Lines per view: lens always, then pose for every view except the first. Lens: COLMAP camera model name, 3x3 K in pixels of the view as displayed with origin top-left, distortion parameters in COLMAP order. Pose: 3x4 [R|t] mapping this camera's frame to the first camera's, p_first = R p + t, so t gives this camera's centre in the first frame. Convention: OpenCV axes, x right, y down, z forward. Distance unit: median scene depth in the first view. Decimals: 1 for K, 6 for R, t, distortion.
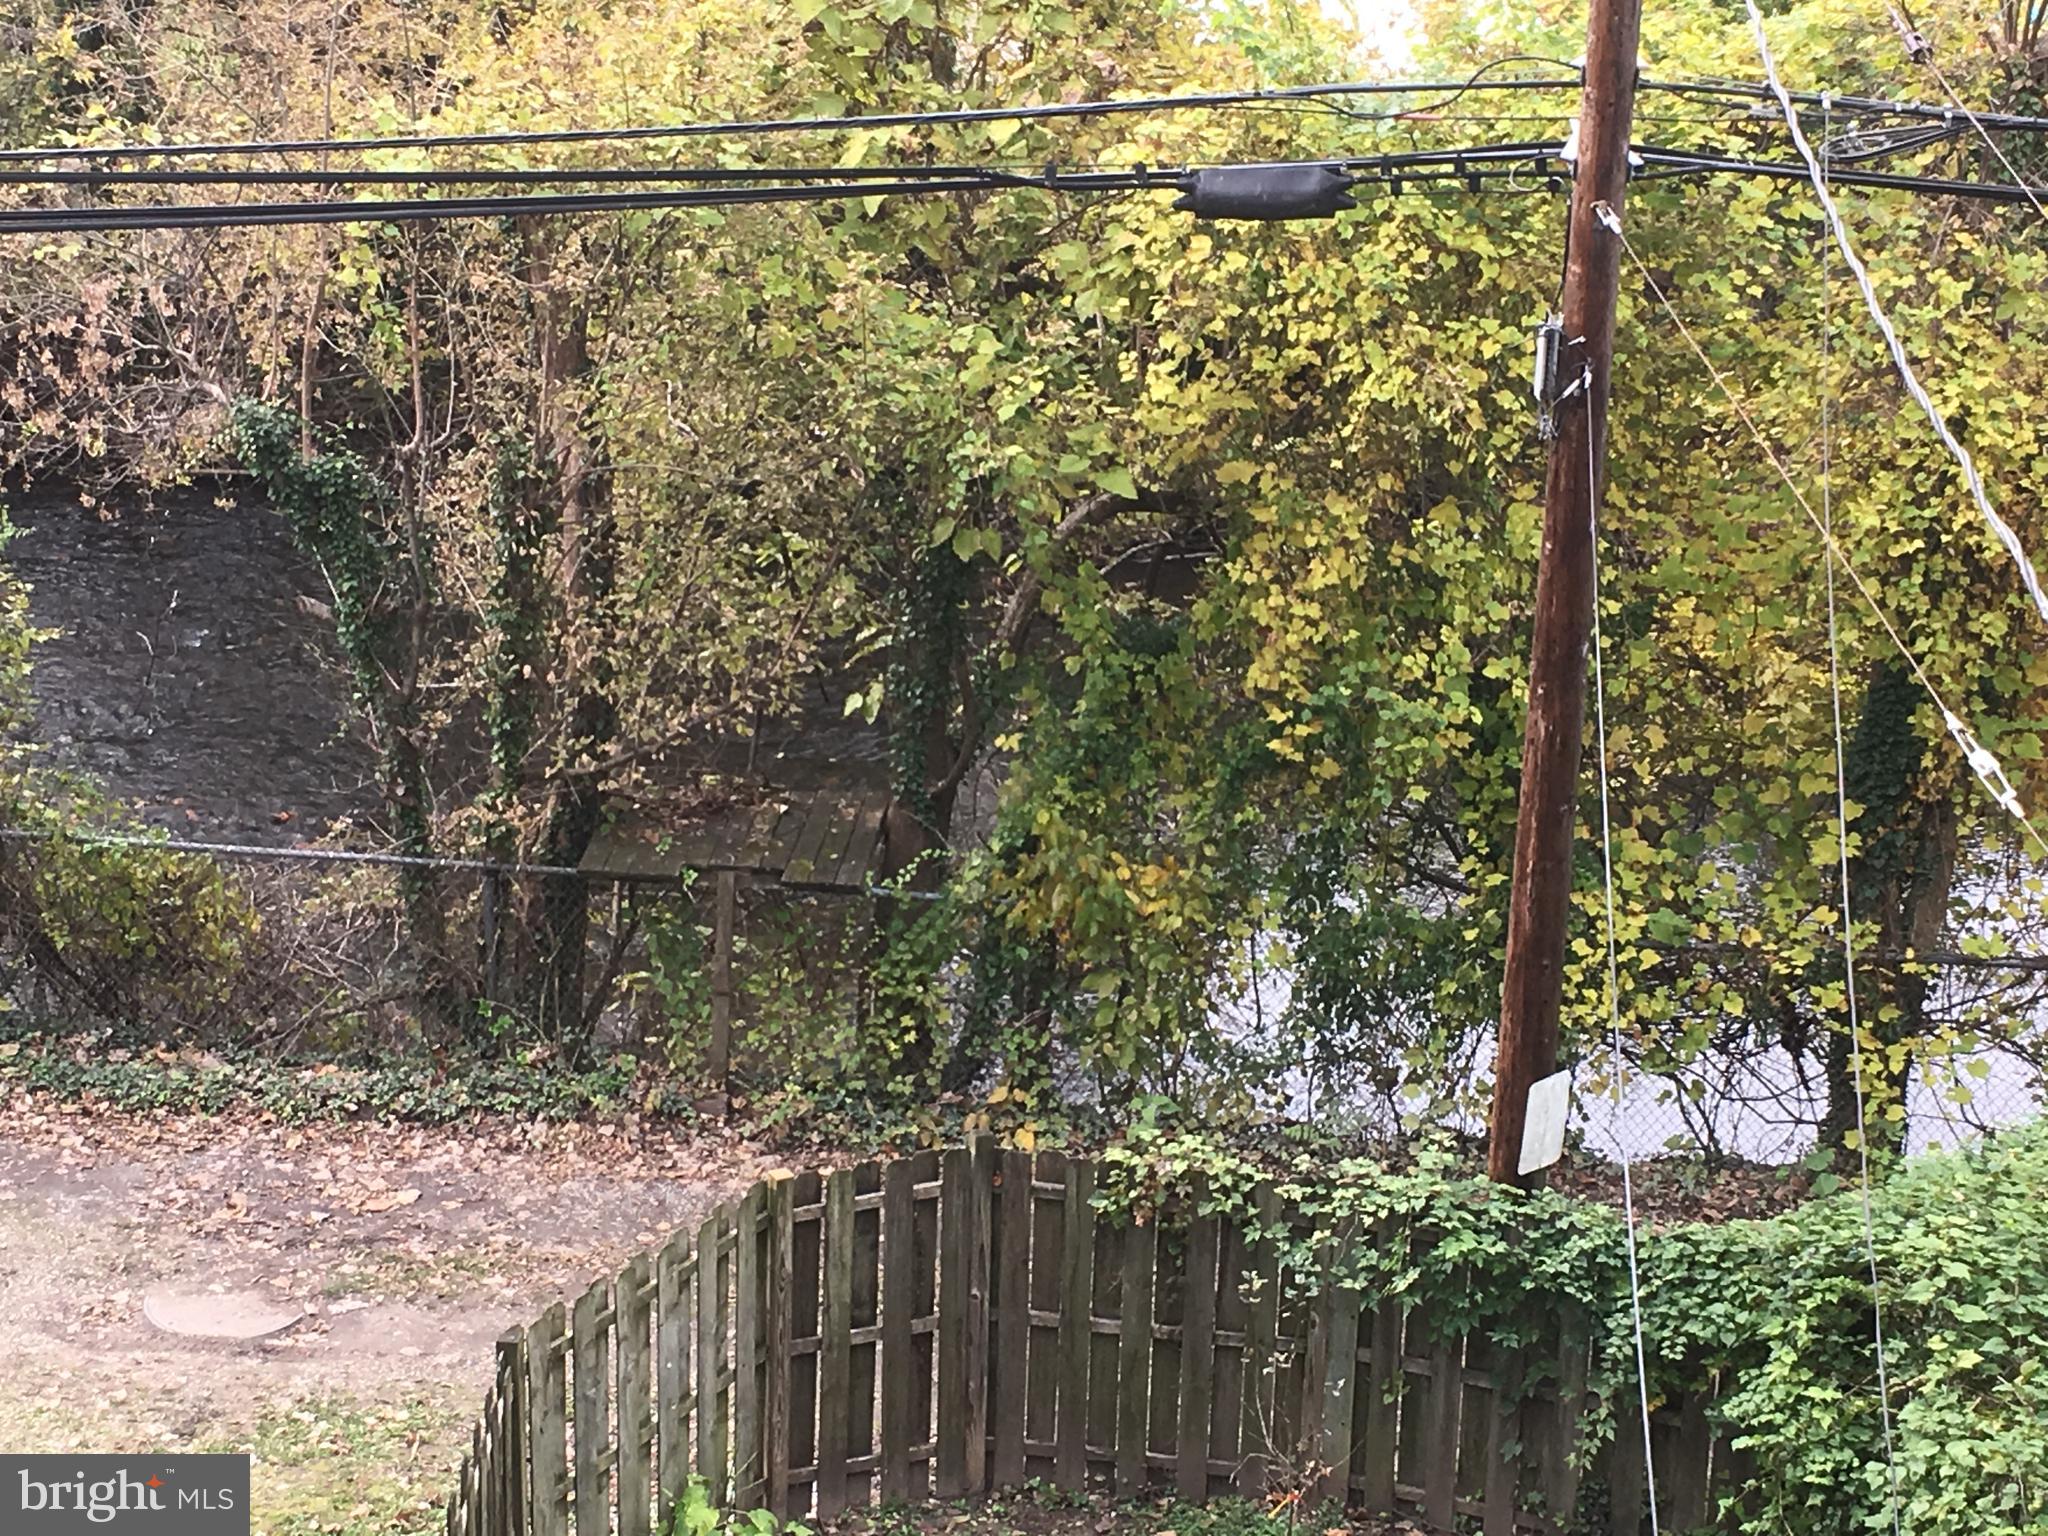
lens RADIAL K [[3941.0, 0, 1024.0], [0, 3941.0, 768.0], [0, 0, 1]] dist [0.039824, -0.002663]
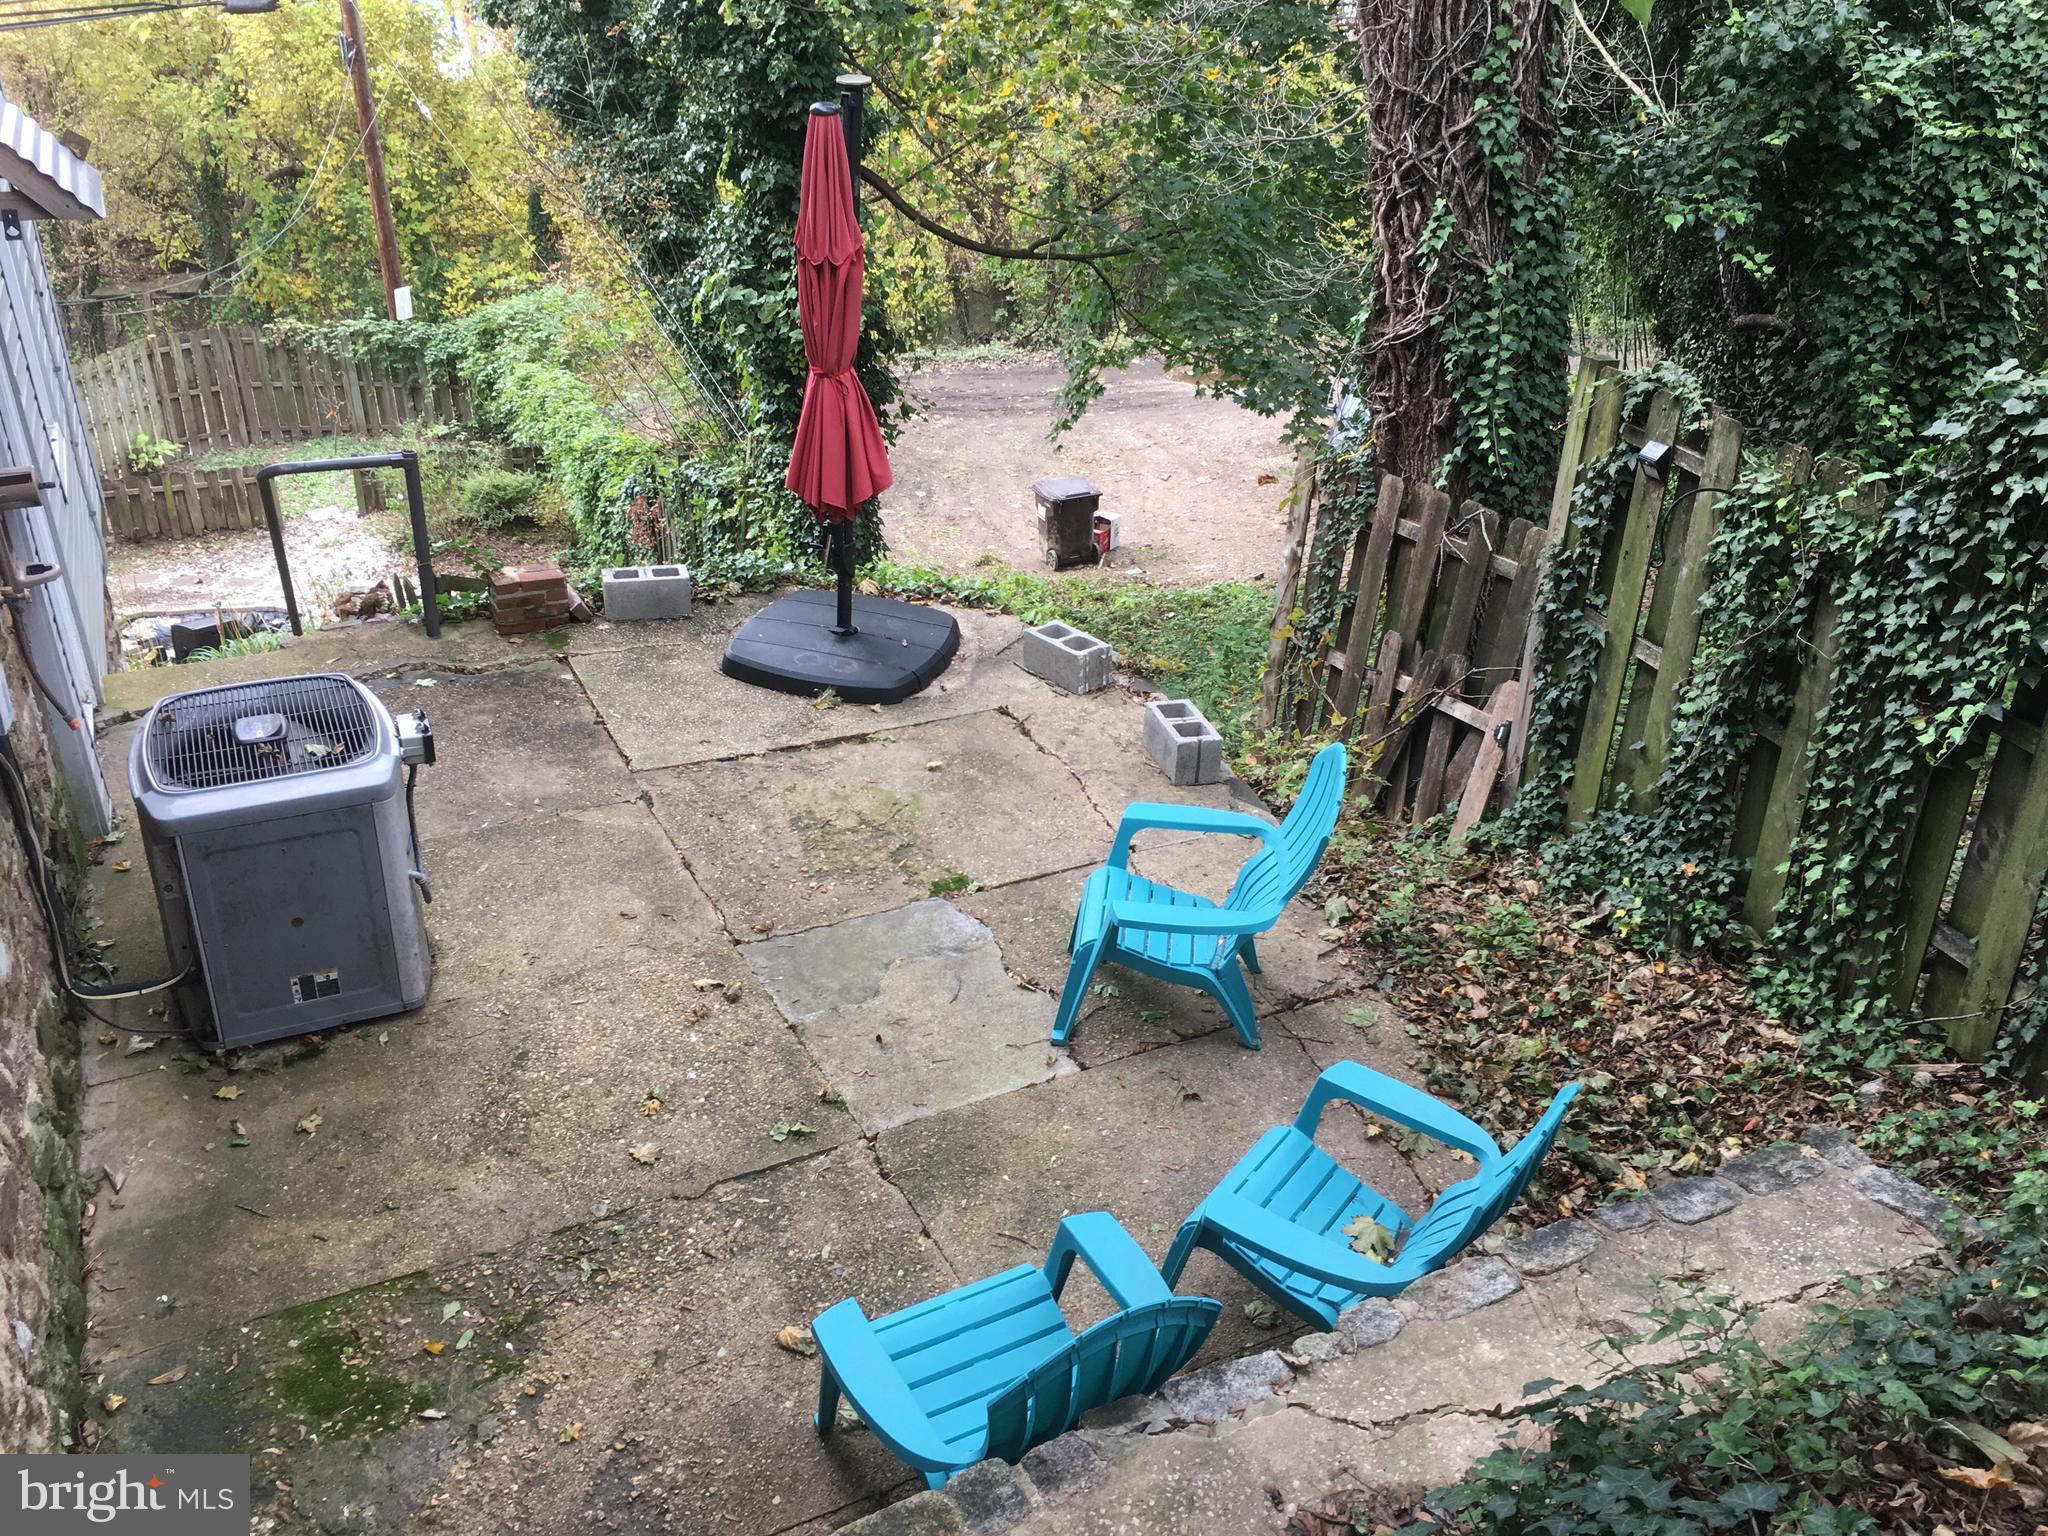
lens RADIAL K [[1817.0, 0, 1024.0], [0, 1817.0, 768.0], [0, 0, 1]] dist [0.058588, 0.000593]
pose [[0.953147, -0.158680, 0.257547, 0.141668], [0.121665, 0.980570, 0.153882, 0.249526], [-0.276961, -0.115337, 0.953934, -0.553830]]
